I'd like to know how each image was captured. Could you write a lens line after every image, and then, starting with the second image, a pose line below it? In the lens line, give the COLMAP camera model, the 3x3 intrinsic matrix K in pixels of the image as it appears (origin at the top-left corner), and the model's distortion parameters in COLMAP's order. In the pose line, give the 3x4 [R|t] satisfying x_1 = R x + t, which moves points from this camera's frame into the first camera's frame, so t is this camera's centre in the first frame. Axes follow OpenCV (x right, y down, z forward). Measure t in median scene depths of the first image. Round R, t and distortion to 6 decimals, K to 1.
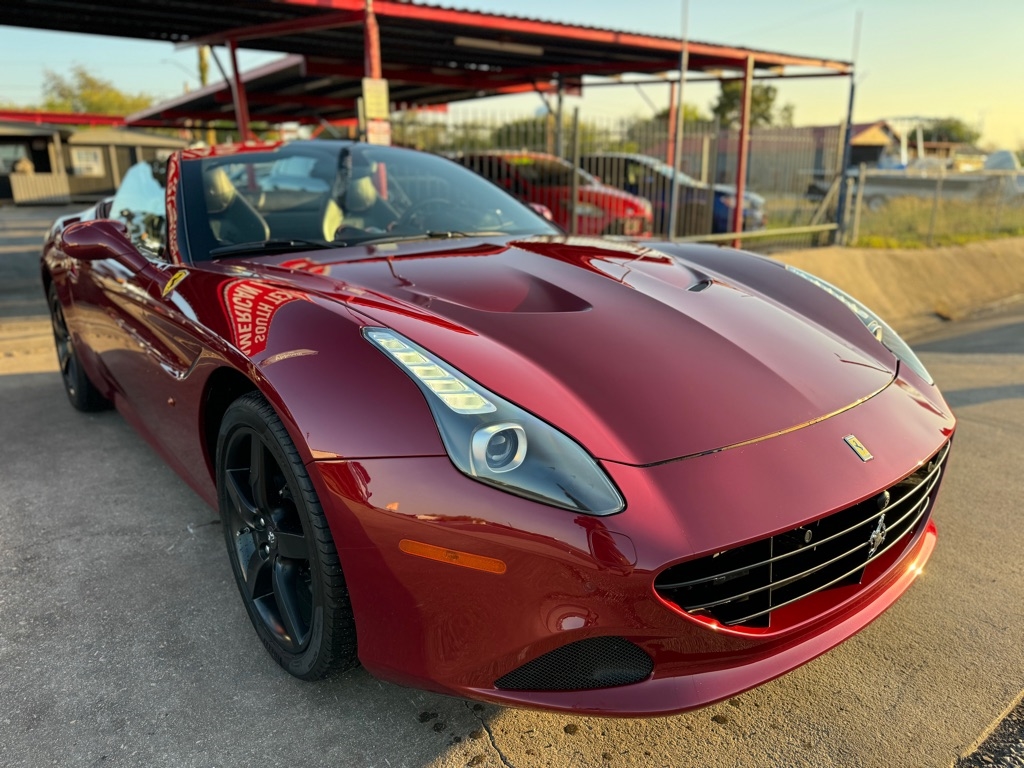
lens RADIAL K [[726.0, 0, 510.8], [0, 726.0, 386.1], [0, 0, 1]] dist [0.026253, -0.032157]
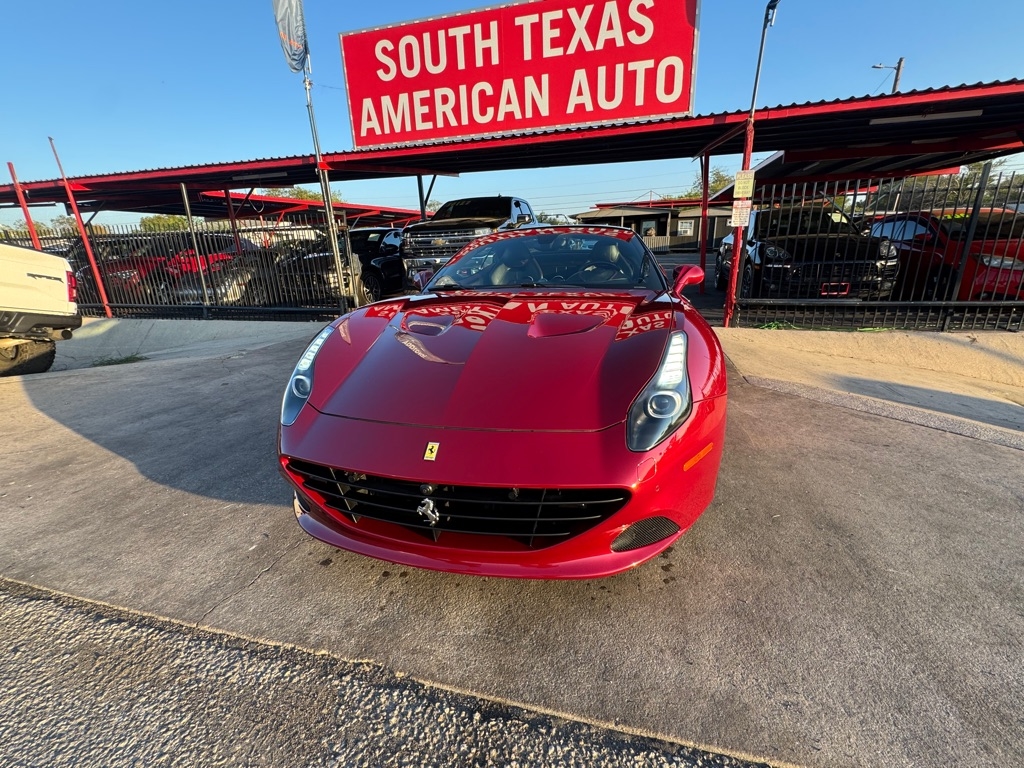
lens RADIAL K [[448.1, 0, 509.8], [0, 448.1, 380.3], [0, 0, 1]] dist [-0.003121, 0.000217]
pose [[0.604996, 0.219649, -0.765333, 0.779115], [-0.190842, 0.973182, 0.128440, -0.126746], [0.773020, 0.068352, 0.630689, 0.337408]]
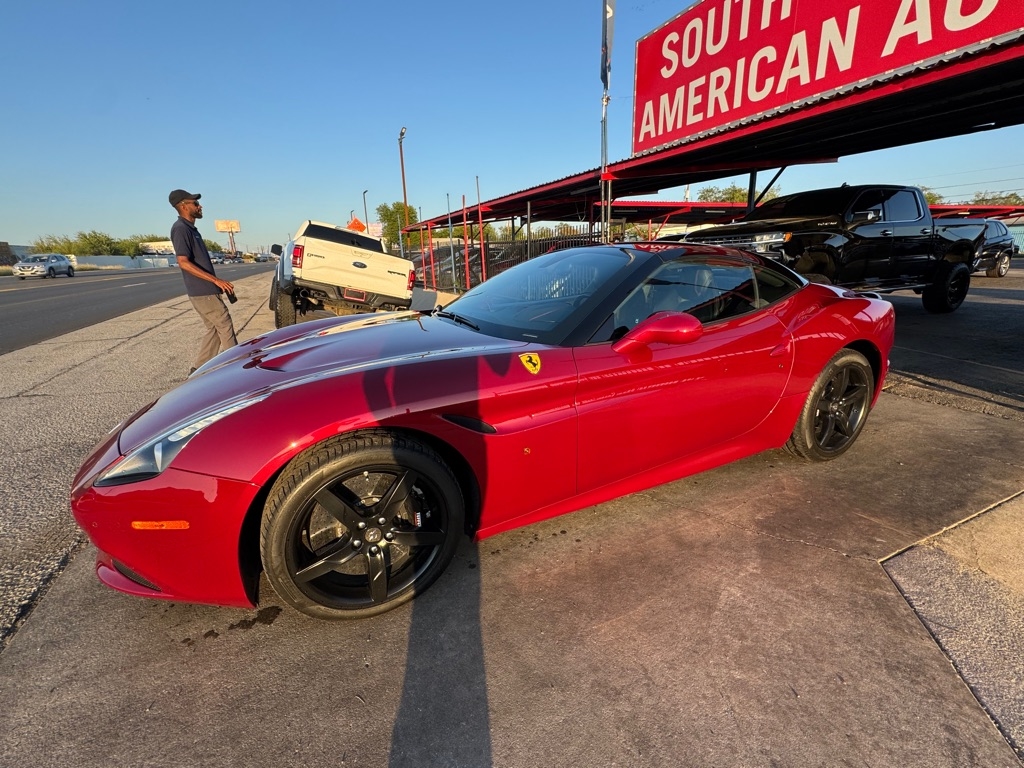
lens RADIAL K [[448.1, 0, 511.3], [0, 448.1, 379.7], [0, 0, 1]] dist [-0.003121, 0.000217]
pose [[-0.223121, 0.272585, -0.935903, 0.866847], [-0.241169, 0.914822, 0.323940, -0.452905], [0.944486, 0.297989, -0.138377, 1.378281]]
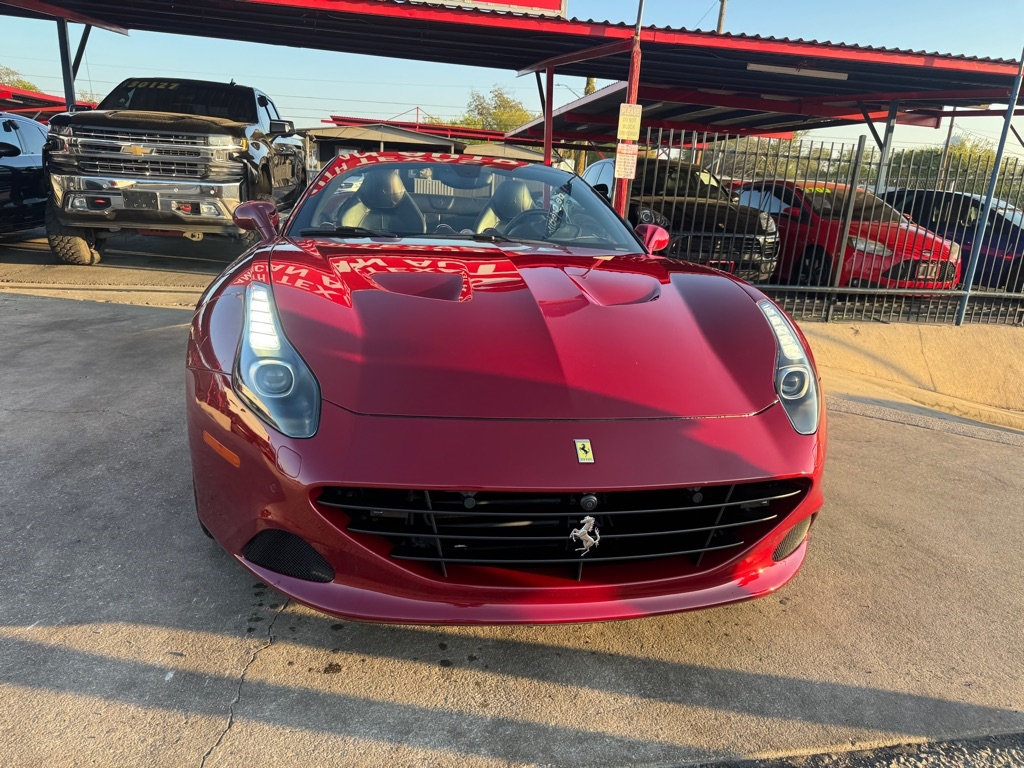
lens RADIAL K [[726.0, 0, 515.6], [0, 726.0, 384.5], [0, 0, 1]] dist [0.026253, -0.032157]
pose [[0.884939, 0.181134, -0.429037, 0.519026], [-0.193703, 0.980951, 0.014611, -0.004731], [0.423511, 0.070176, 0.903169, -0.006156]]
